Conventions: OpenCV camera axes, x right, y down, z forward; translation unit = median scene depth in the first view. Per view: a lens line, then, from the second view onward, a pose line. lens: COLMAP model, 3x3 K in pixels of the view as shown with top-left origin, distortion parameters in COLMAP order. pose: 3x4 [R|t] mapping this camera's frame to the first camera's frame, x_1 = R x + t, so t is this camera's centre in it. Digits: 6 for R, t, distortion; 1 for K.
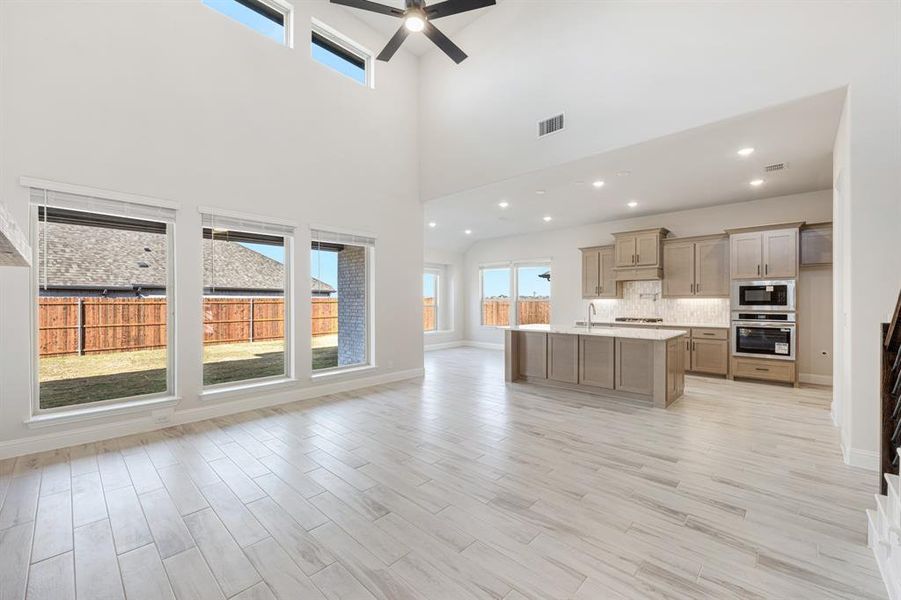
lens RADIAL K [[365.5, 0, 450.5], [0, 365.5, 300.0], [0, 0, 1]] dist [0.000169, -0.000018]
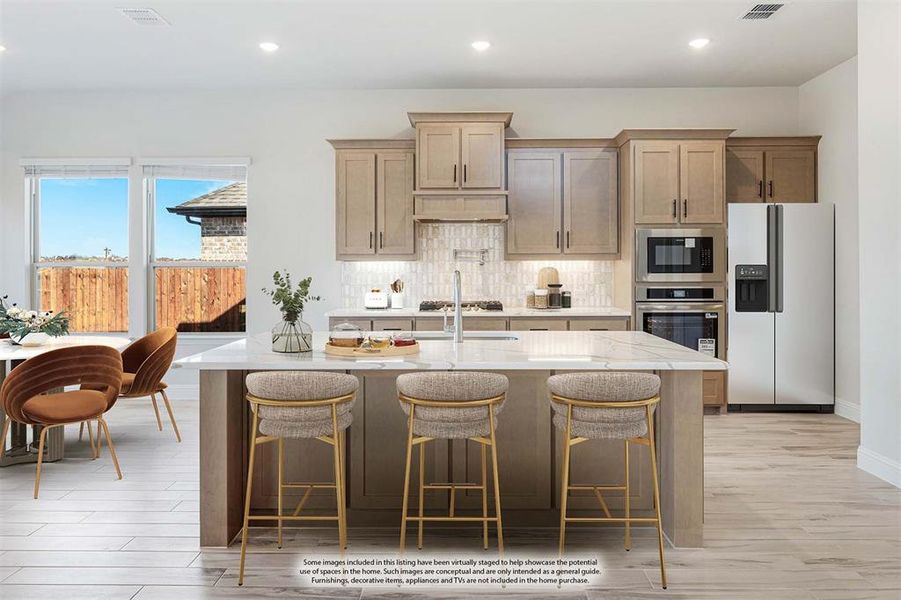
lens RADIAL K [[619.5, 0, 450.5], [0, 619.5, 264.0], [0, 0, 1]] dist [0.001583, 0.000171]
pose [[0.737507, 0.000410, 0.675339, -0.031519], [-0.000671, 1.000000, 0.000125, 0.001152], [-0.675339, -0.000546, 0.737507, 0.465682]]
